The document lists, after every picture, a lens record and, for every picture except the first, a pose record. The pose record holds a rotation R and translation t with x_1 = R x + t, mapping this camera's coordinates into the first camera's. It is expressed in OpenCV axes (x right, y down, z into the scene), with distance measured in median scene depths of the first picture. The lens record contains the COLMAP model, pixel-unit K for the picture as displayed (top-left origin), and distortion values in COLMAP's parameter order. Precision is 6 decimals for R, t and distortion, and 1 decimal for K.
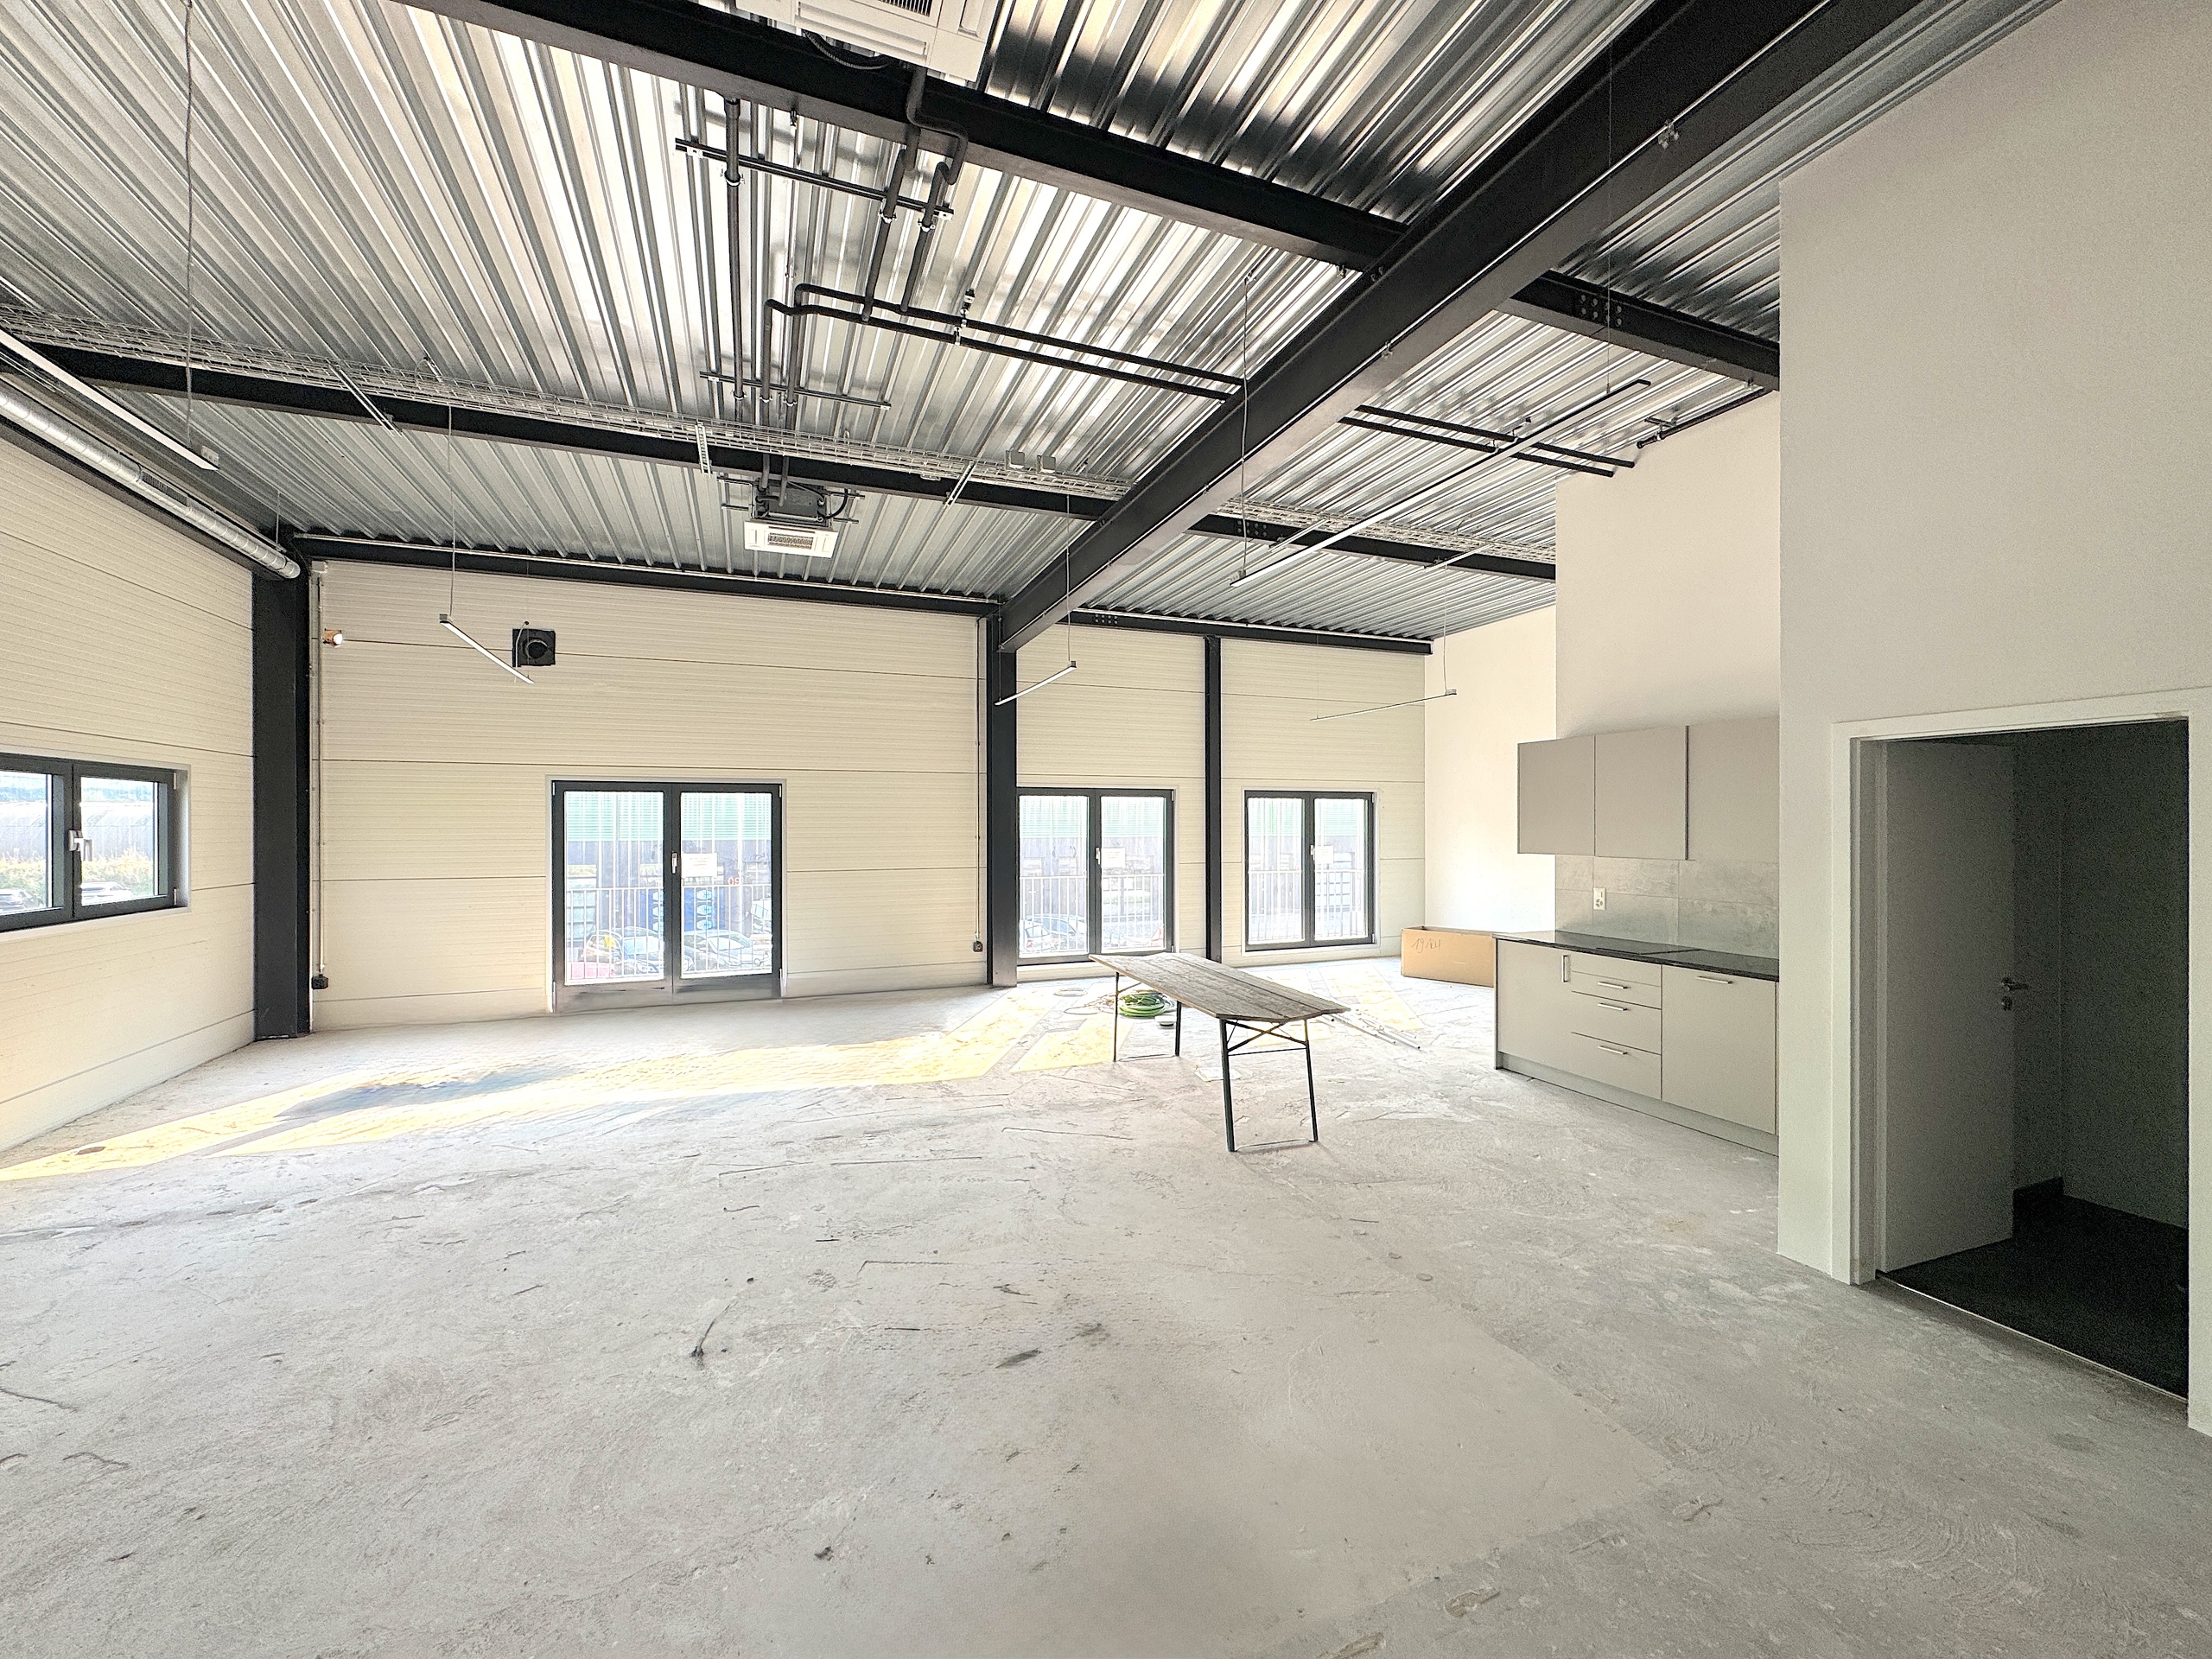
lens RADIAL K [[879.6, 0, 1103.6], [0, 879.6, 837.9], [0, 0, 1]] dist [-0.000437, -0.000235]
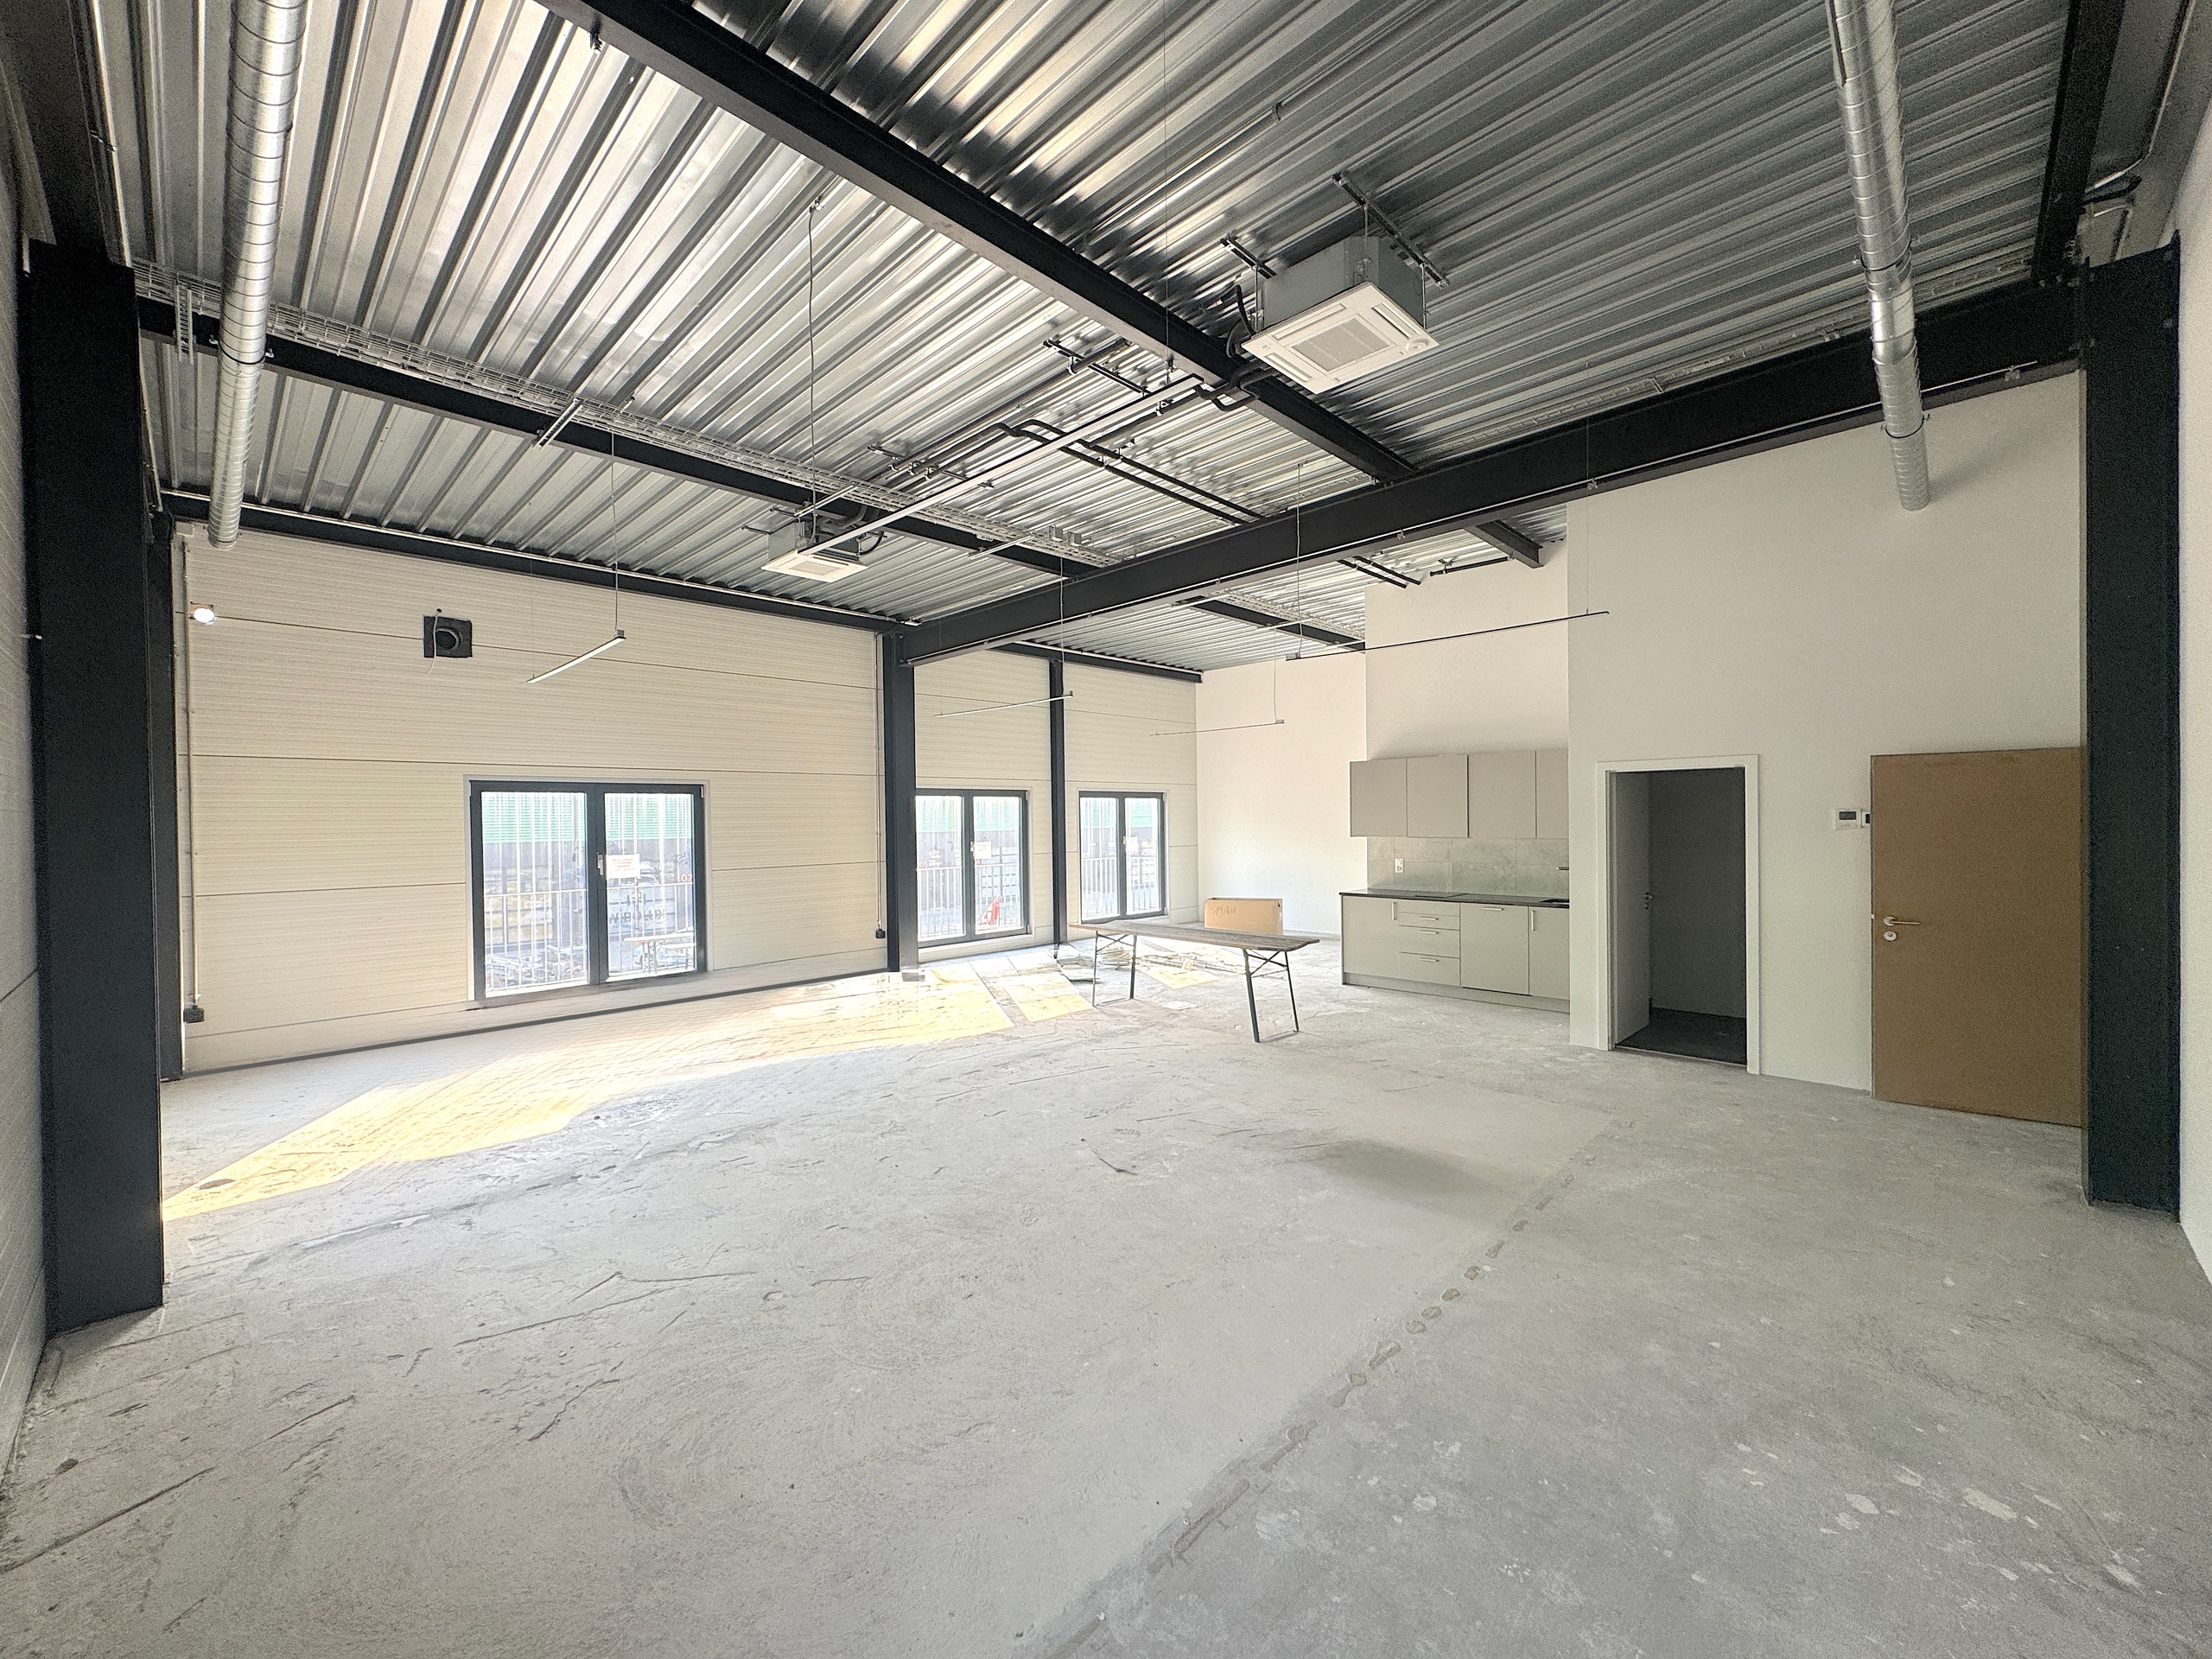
lens RADIAL K [[879.6, 0, 1103.5], [0, 879.6, 843.0], [0, 0, 1]] dist [-0.000437, -0.000235]
pose [[0.912525, -0.021277, 0.408468, -0.500772], [0.016588, 0.999750, 0.015019, -0.001391], [-0.408685, -0.006930, 0.912649, -0.169757]]
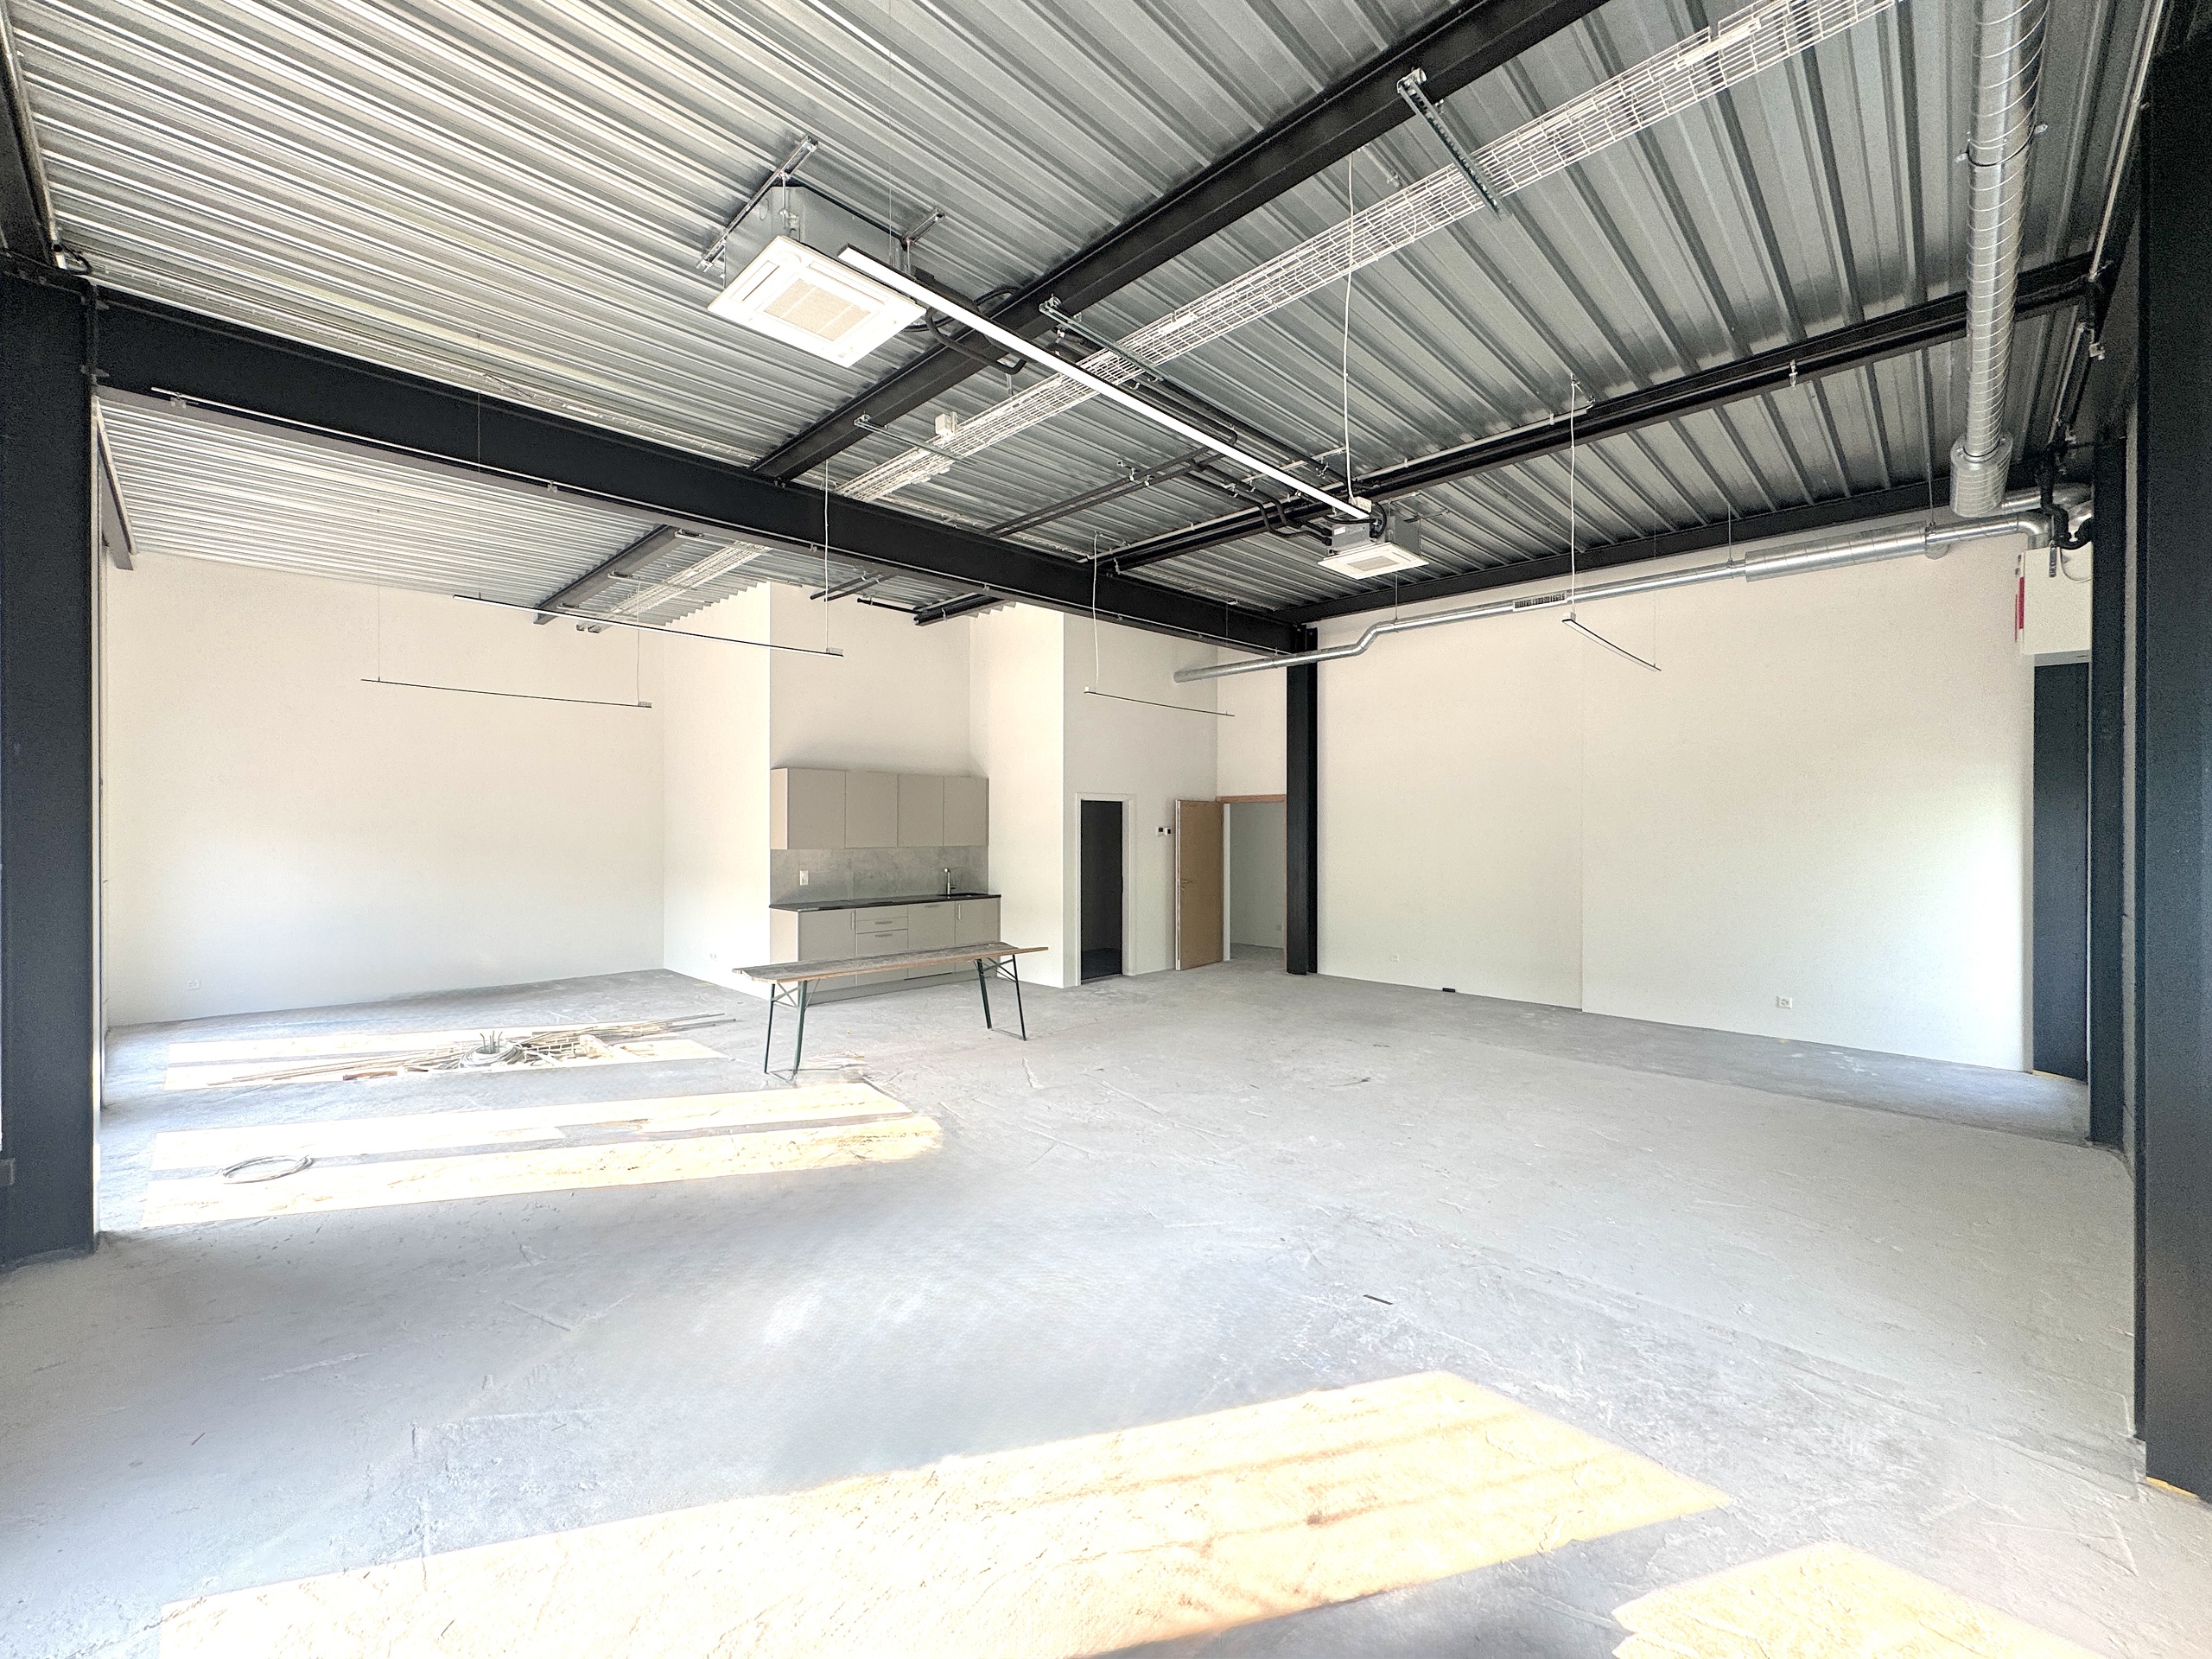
lens RADIAL K [[879.6, 0, 1099.5], [0, 879.6, 827.6], [0, 0, 1]] dist [-0.000437, -0.000235]
pose [[-0.403453, 0.006085, 0.914980, -0.965704], [0.013507, 0.999909, -0.000695, -0.008142], [-0.914901, 0.012078, -0.403498, 1.098565]]
